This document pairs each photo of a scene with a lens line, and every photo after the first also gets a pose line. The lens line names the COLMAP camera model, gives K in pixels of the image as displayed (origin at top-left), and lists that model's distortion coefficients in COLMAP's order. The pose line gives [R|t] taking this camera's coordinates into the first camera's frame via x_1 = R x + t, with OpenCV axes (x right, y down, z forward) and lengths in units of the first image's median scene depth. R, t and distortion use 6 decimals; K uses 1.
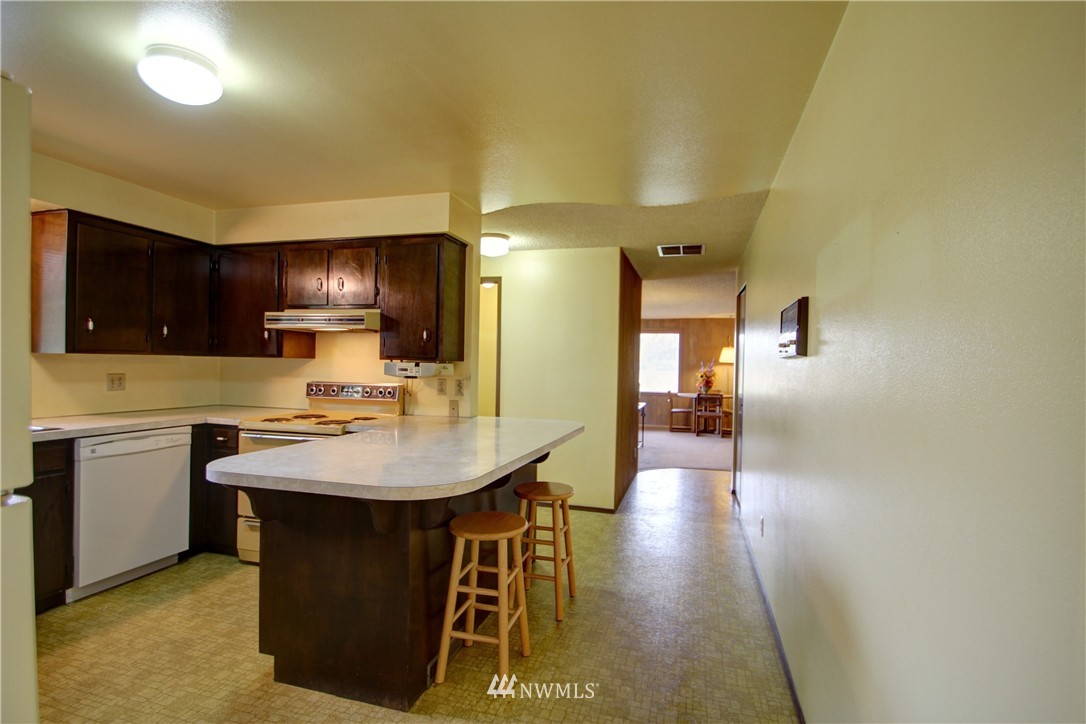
lens RADIAL K [[510.0, 0, 556.3], [0, 510.0, 366.3], [0, 0, 1]] dist [0.014377, -0.020843]
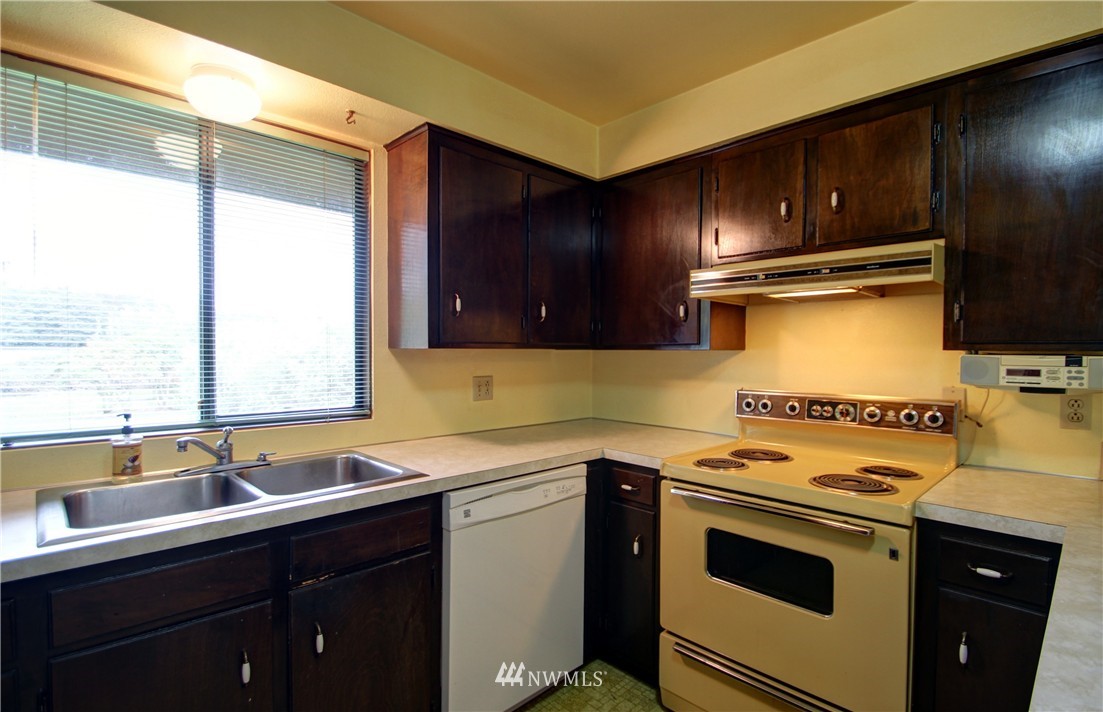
lens RADIAL K [[534.4, 0, 551.5], [0, 534.4, 356.0], [0, 0, 1]] dist [-0.000488, 0.000024]
pose [[0.859000, -0.011480, -0.511847, -0.405375], [0.011043, 0.999931, -0.003896, -0.009808], [0.511856, -0.002306, 0.859068, 0.414014]]
